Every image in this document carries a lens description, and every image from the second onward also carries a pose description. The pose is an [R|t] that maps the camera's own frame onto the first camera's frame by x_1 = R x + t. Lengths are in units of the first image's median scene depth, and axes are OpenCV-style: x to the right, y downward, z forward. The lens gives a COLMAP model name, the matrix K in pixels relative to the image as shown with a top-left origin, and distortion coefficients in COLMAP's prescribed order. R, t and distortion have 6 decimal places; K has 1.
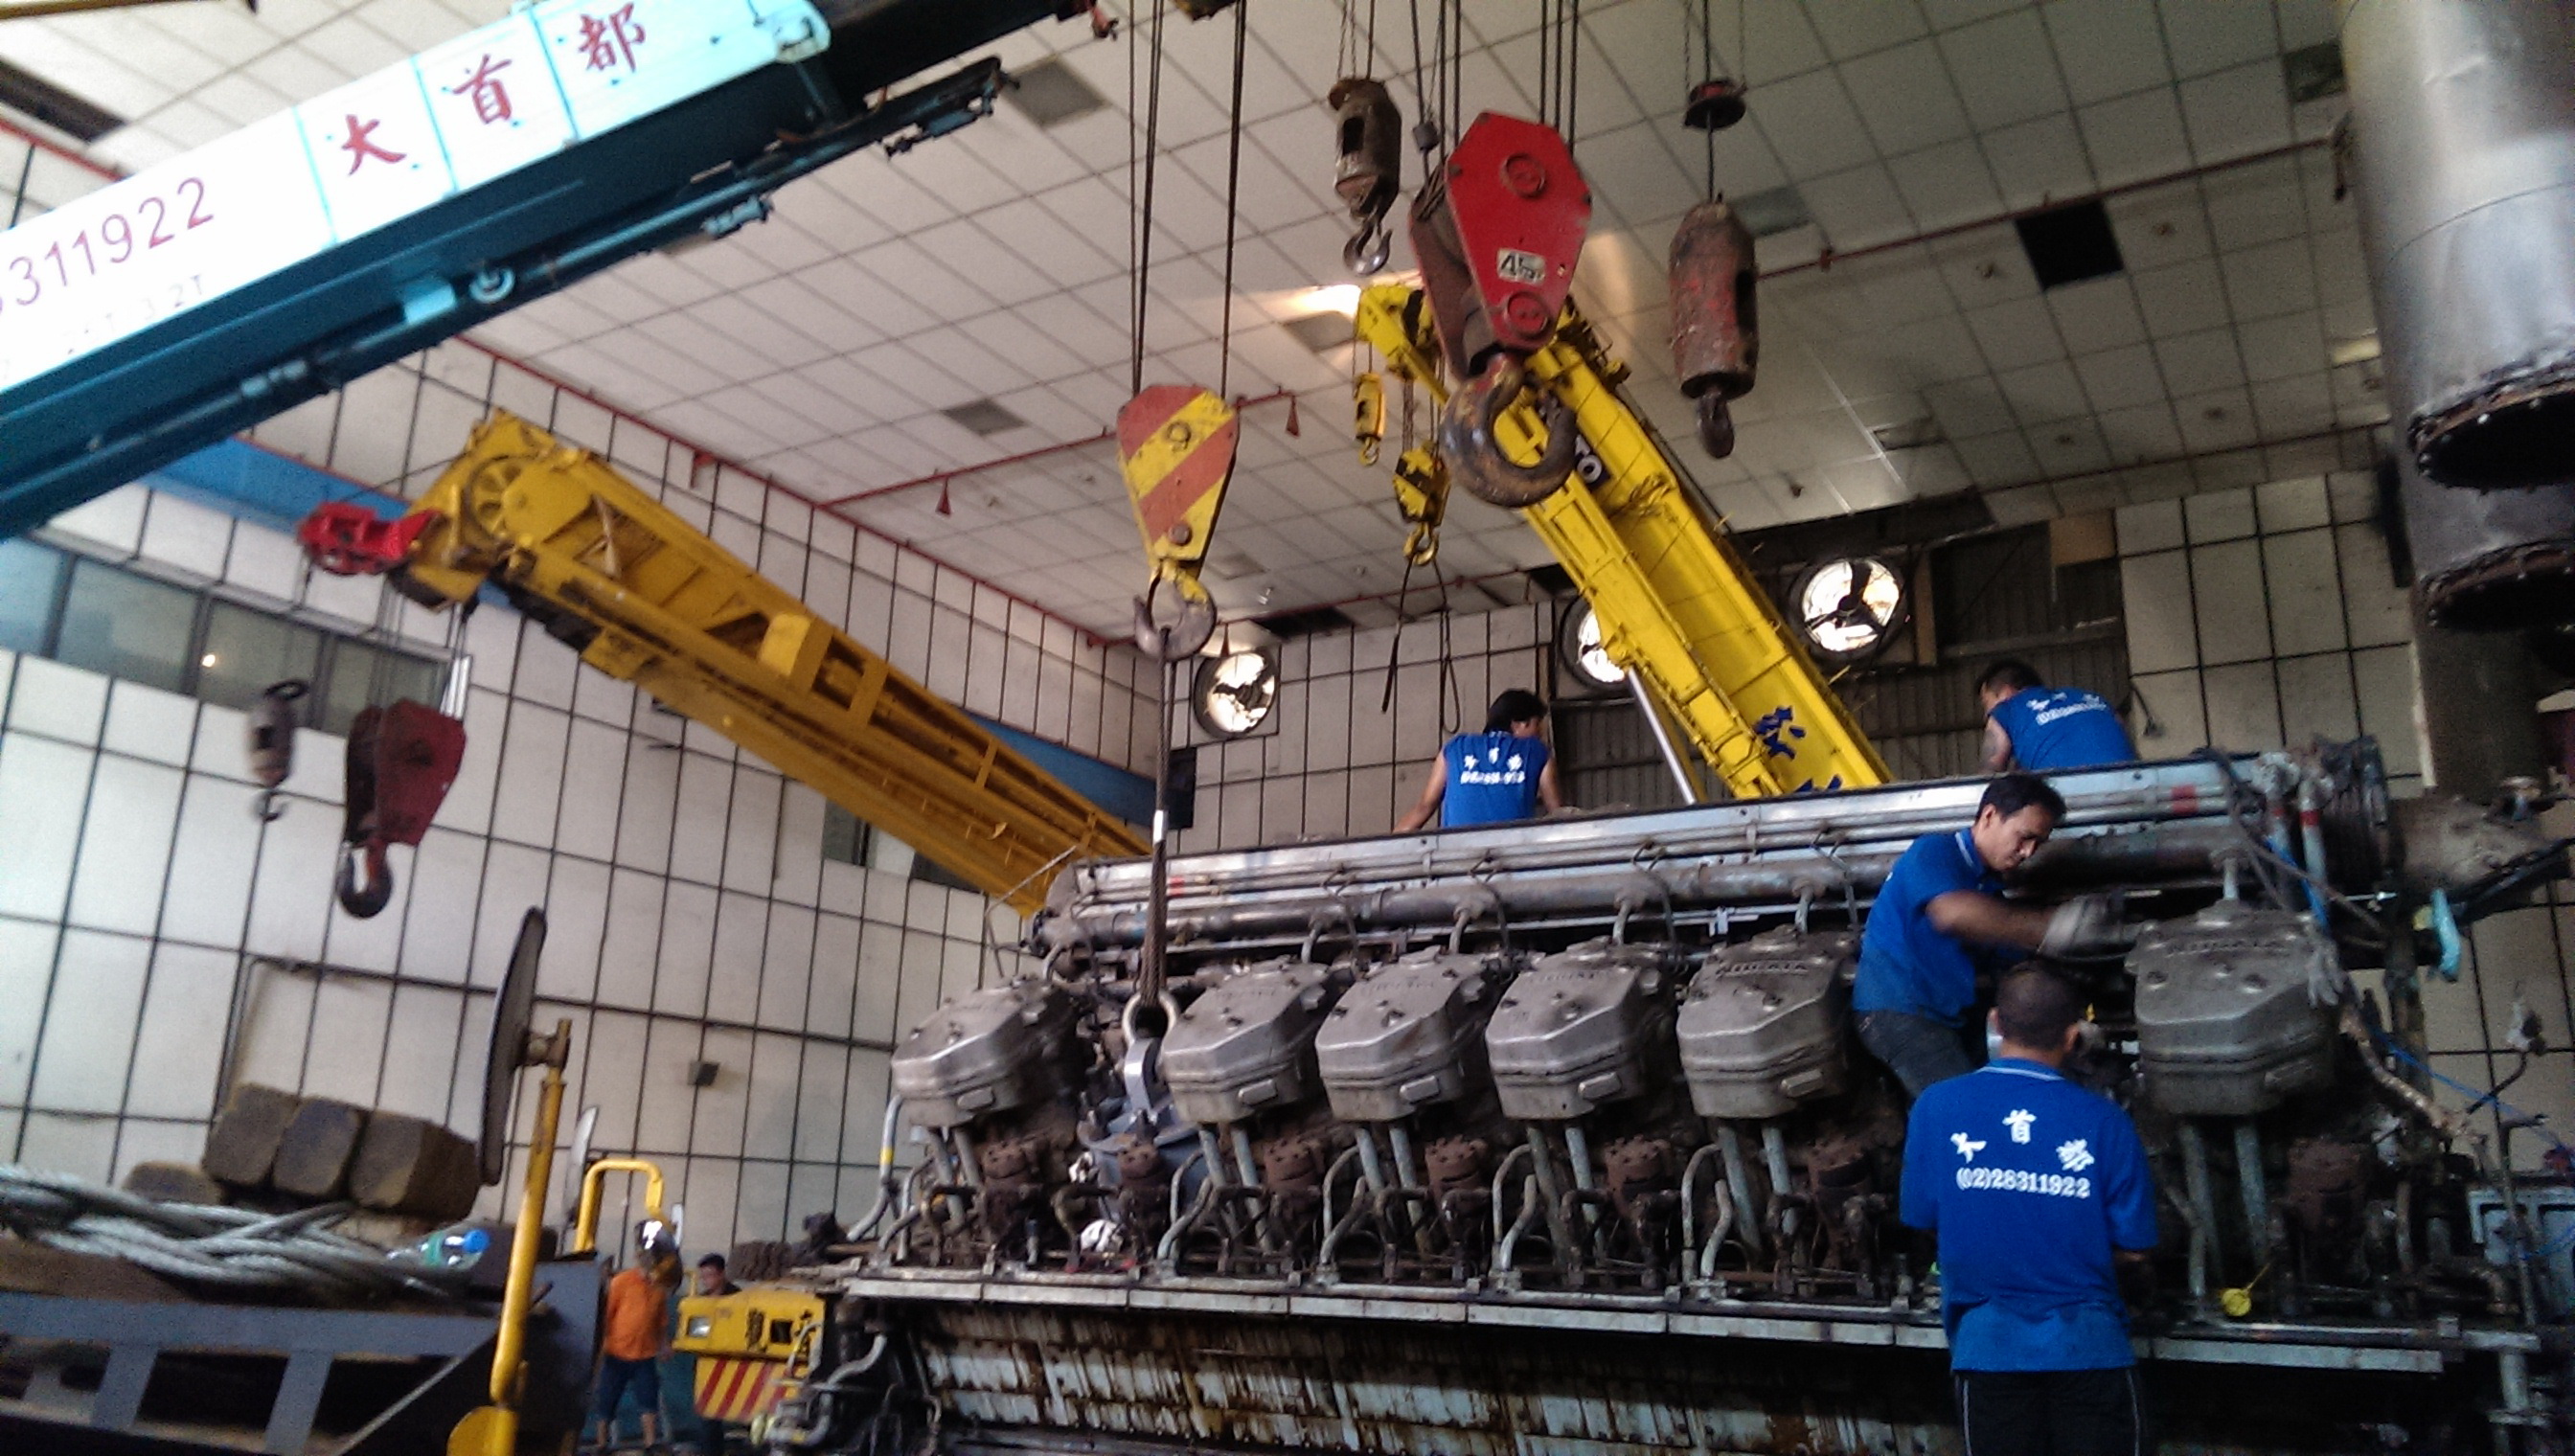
lens RADIAL K [[1849.7, 0, 1298.8], [0, 1849.7, 734.7], [0, 0, 1]] dist [0.052919, -0.043413]
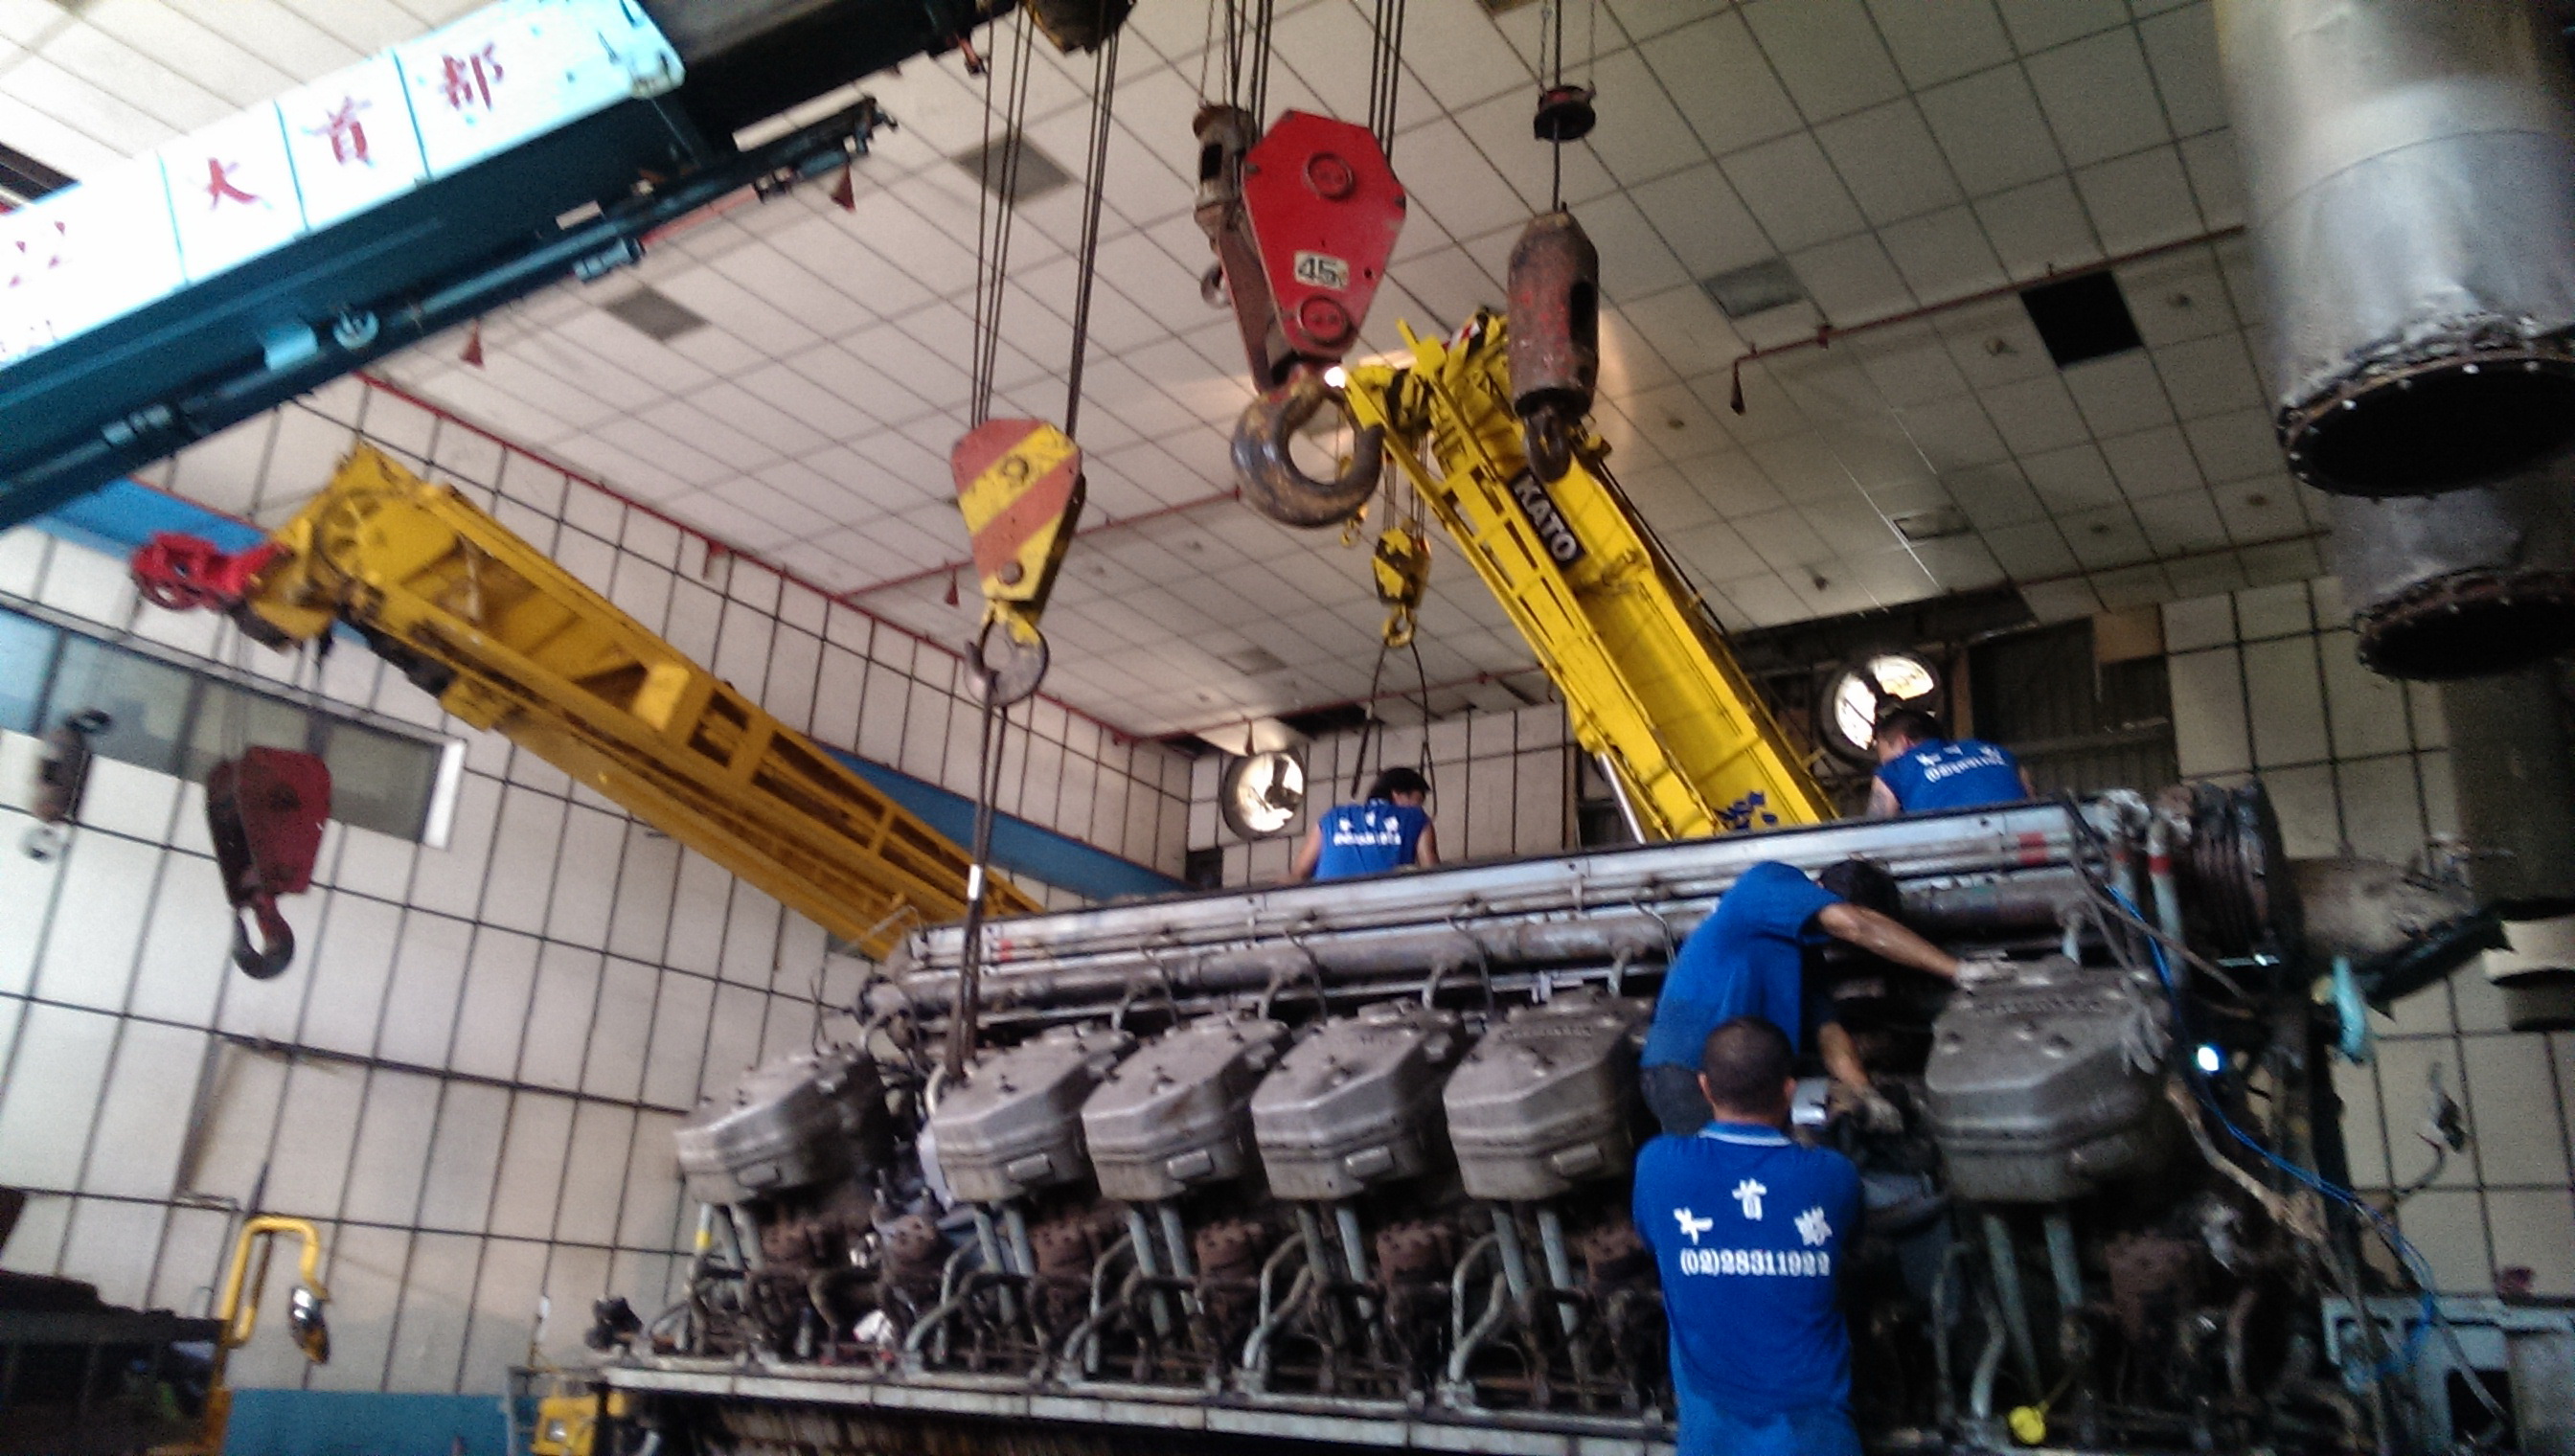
lens RADIAL K [[1849.7, 0, 1265.4], [0, 1849.7, 735.4], [0, 0, 1]] dist [0.052919, -0.043413]
pose [[0.997903, 0.008663, -0.064151, 0.120619], [-0.012600, 0.998045, -0.061220, 0.028797], [0.063495, 0.061900, 0.996061, 0.071486]]
